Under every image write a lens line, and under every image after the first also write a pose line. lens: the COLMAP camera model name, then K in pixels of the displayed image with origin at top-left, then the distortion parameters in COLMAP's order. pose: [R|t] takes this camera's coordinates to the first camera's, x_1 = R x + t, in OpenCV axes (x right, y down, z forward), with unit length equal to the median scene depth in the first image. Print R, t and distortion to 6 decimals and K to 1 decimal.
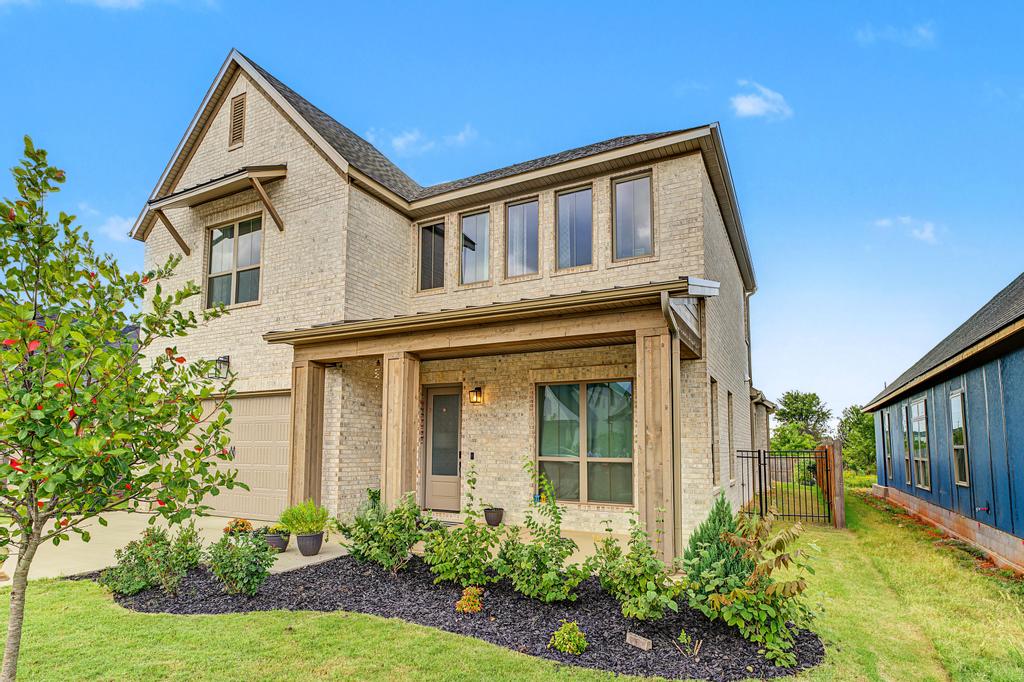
lens RADIAL K [[540.9, 0, 513.7], [0, 540.9, 400.0], [0, 0, 1]] dist [0.009259, 0.000959]
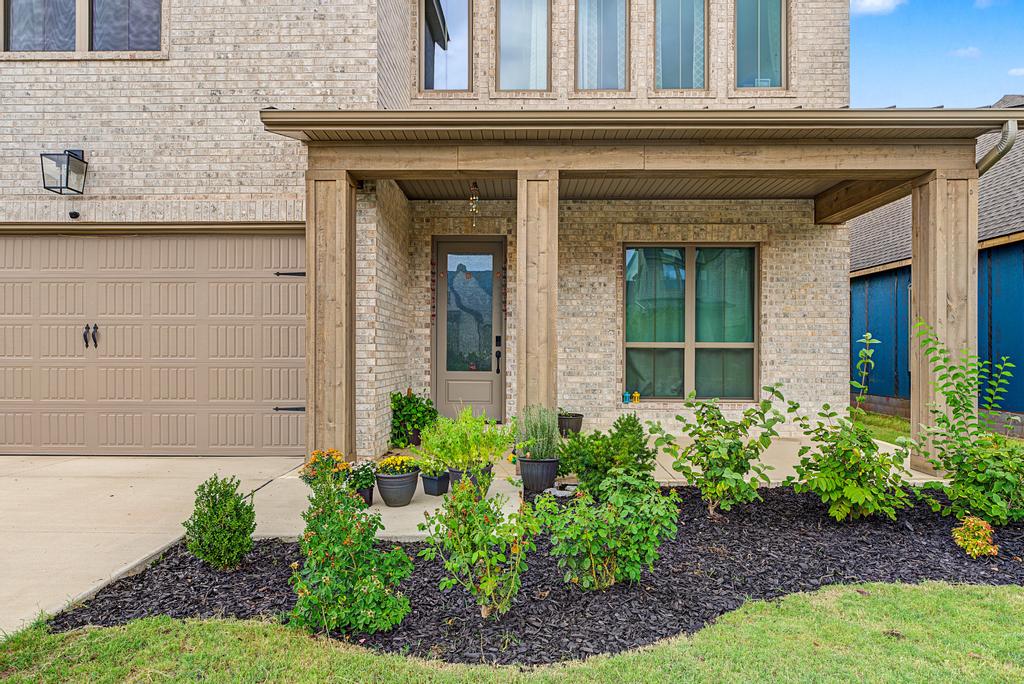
lens RADIAL K [[625.8, 0, 511.9], [0, 625.8, 345.6], [0, 0, 1]] dist [0.003958, -0.002093]
pose [[0.897538, 0.000382, 0.440937, -0.492788], [-0.036994, 0.996539, 0.074438, 0.052948], [-0.439383, -0.083123, 0.894446, 0.309455]]
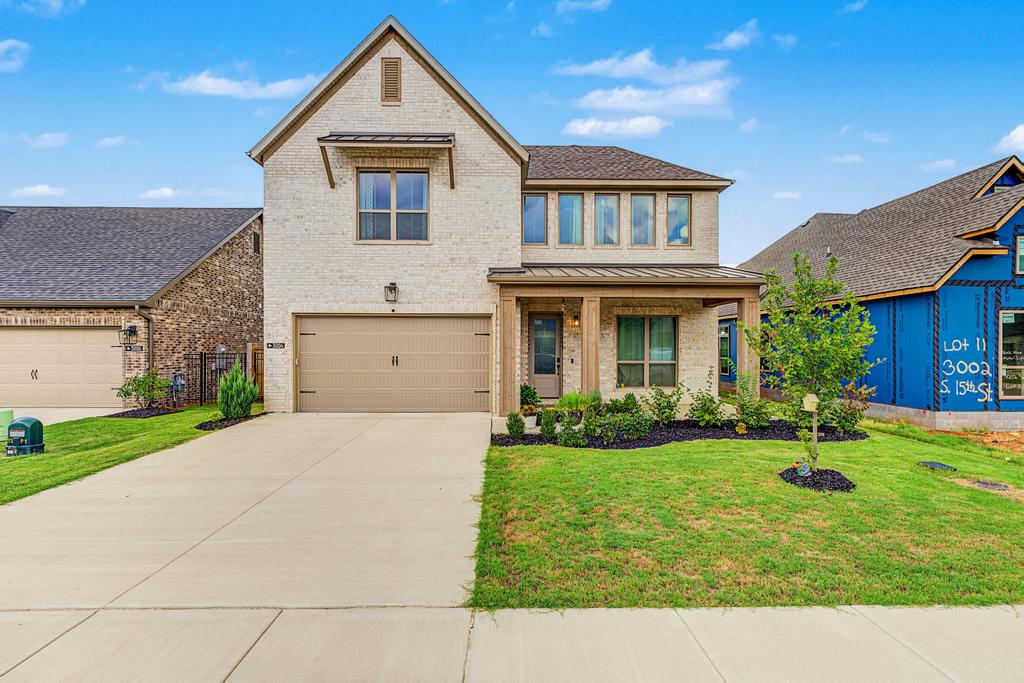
lens RADIAL K [[484.0, 0, 513.0], [0, 484.0, 349.0], [0, 0, 1]] dist [0.004792, -0.000040]
pose [[0.878406, -0.003734, 0.477900, -0.957149], [-0.039439, 0.995992, 0.080274, -0.035561], [-0.476284, -0.089361, 0.874739, -0.119708]]
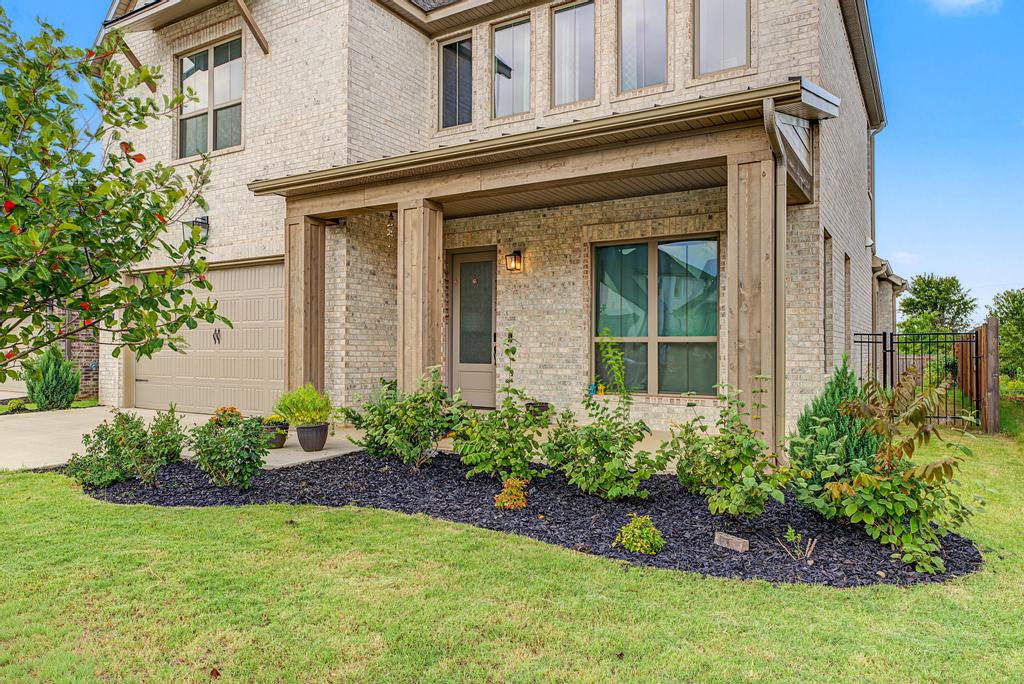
lens RADIAL K [[677.3, 0, 513.9], [0, 677.3, 337.7], [0, 0, 1]] dist [0.005706, 0.006530]
pose [[0.997797, -0.003370, -0.066256, -0.006234], [0.007869, 0.997671, 0.067759, 0.039609], [0.065873, -0.068131, 0.995499, 0.016309]]
